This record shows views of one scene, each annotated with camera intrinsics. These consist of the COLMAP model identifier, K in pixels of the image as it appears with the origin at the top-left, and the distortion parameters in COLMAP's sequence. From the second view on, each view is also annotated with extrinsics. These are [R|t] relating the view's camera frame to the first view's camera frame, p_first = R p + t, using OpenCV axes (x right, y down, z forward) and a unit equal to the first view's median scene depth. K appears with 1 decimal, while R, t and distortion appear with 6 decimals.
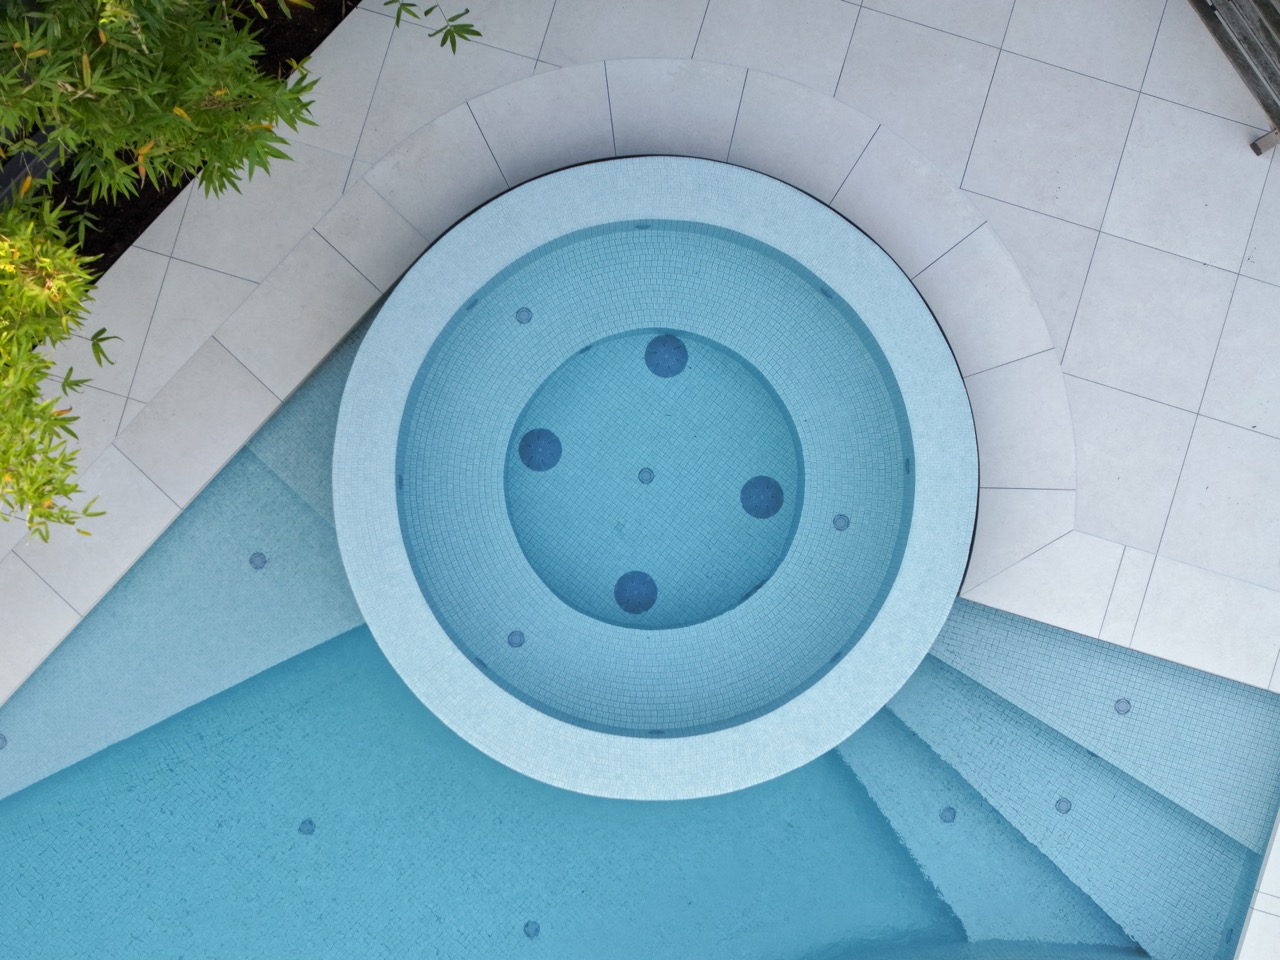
lens RADIAL K [[2625.2, 0, 640.0], [0, 2625.2, 480.0], [0, 0, 1]] dist [-0.166246, 0.580353]
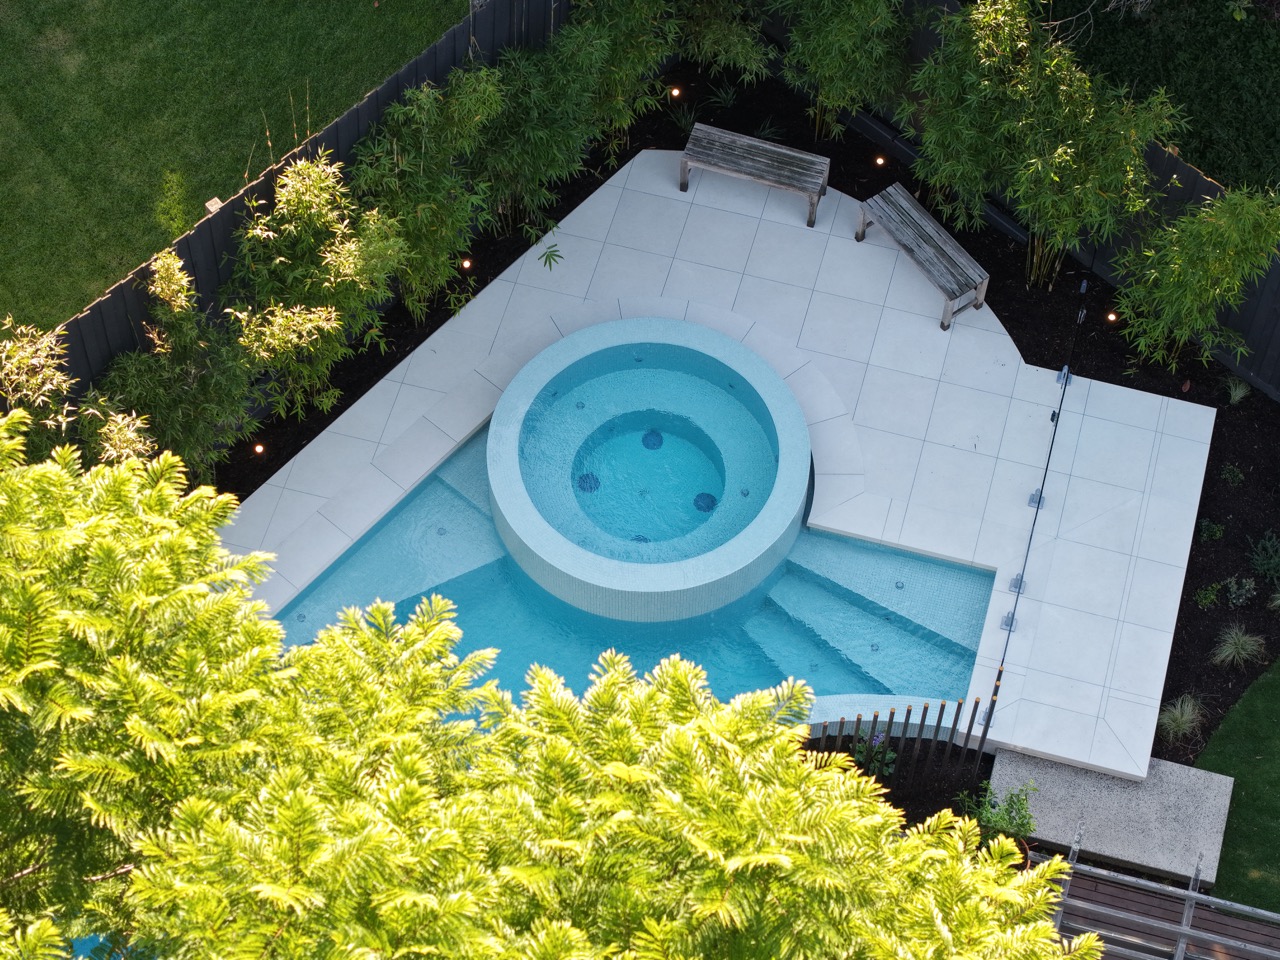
lens RADIAL K [[2613.7, 0, 640.0], [0, 2613.7, 480.0], [0, 0, 1]] dist [-0.271366, 4.748146]
pose [[0.999703, -0.023013, 0.007971, -0.016505], [0.023991, 0.874191, -0.484990, 0.946289], [0.004193, 0.485037, 0.874484, -0.702555]]
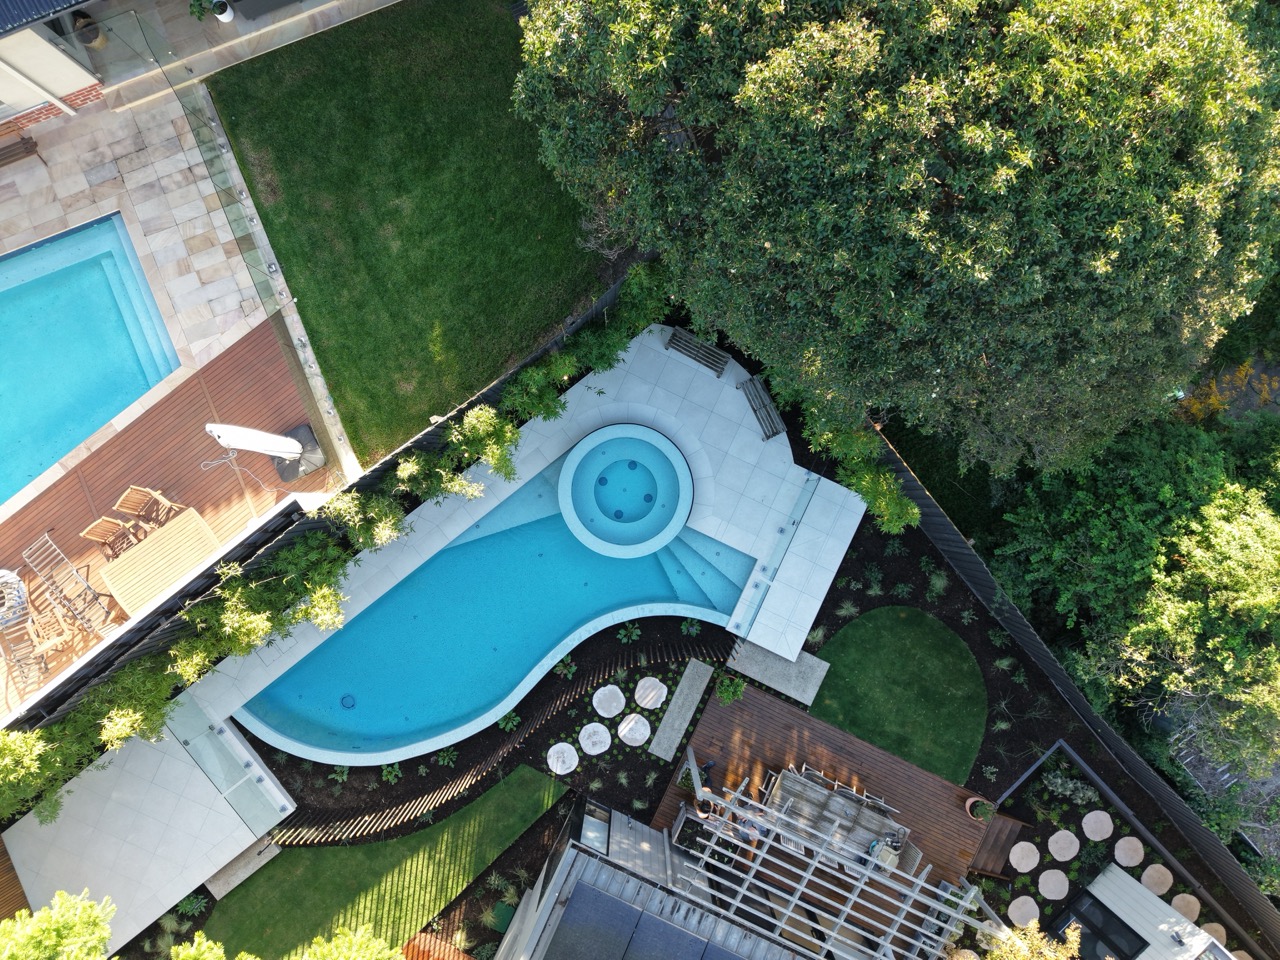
lens RADIAL K [[894.0, 0, 640.0], [0, 894.0, 480.0], [0, 0, 1]] dist [0.290159, -0.000205]
pose [[0.989199, 0.146512, -0.004318, 0.034904], [-0.146543, 0.989174, -0.007787, -0.011422], [0.003131, 0.008336, 0.999960, -0.619164]]
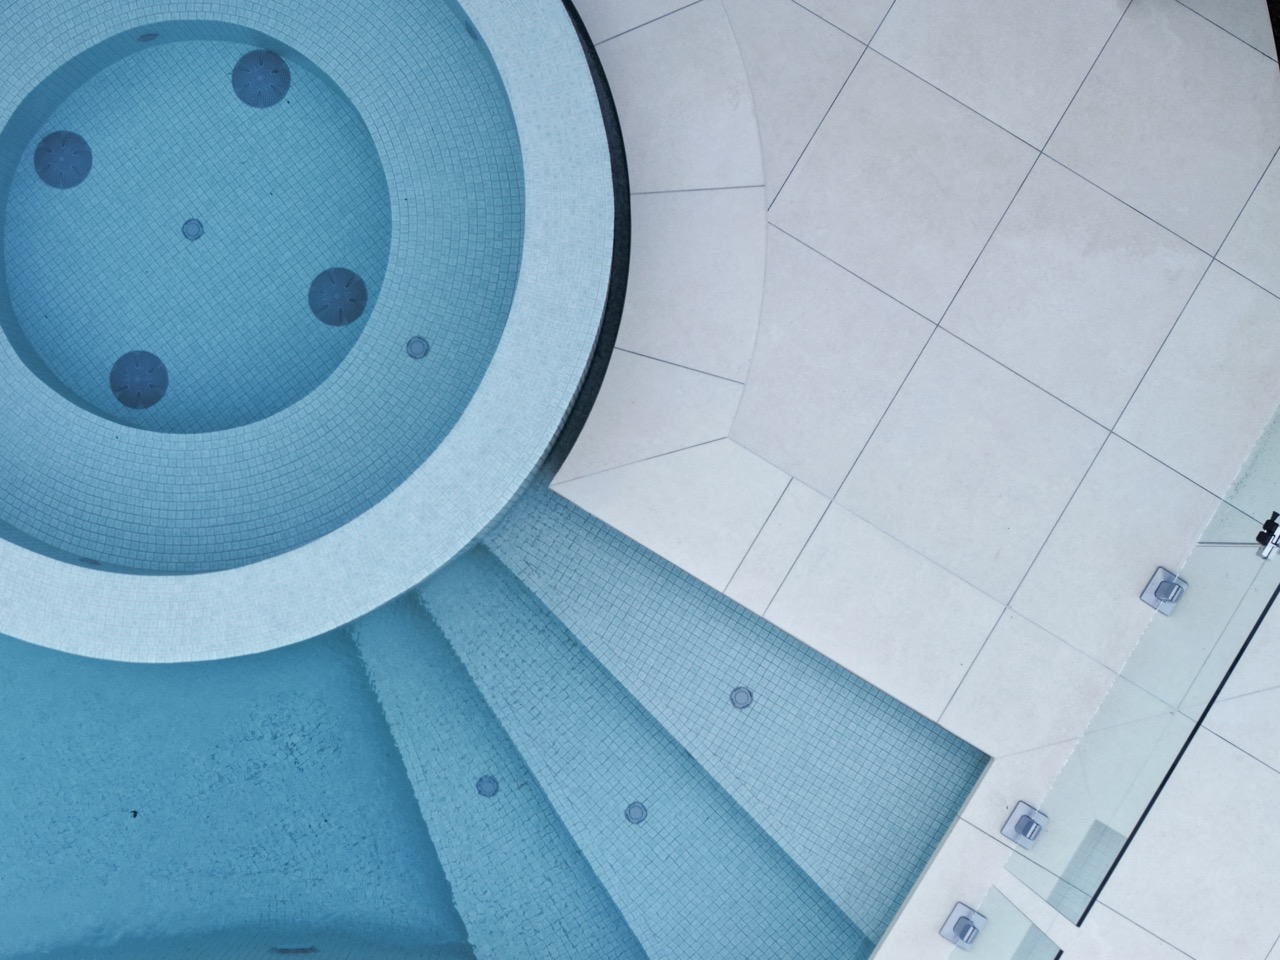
lens RADIAL K [[2625.2, 0, 640.0], [0, 2625.2, 480.0], [0, 0, 1]] dist [-0.166246, 0.580353]
pose [[0.968300, 0.249775, -0.002809, 0.146931], [-0.249788, 0.968282, -0.006049, 0.040517], [0.001209, 0.006559, 0.999978, 0.279271]]
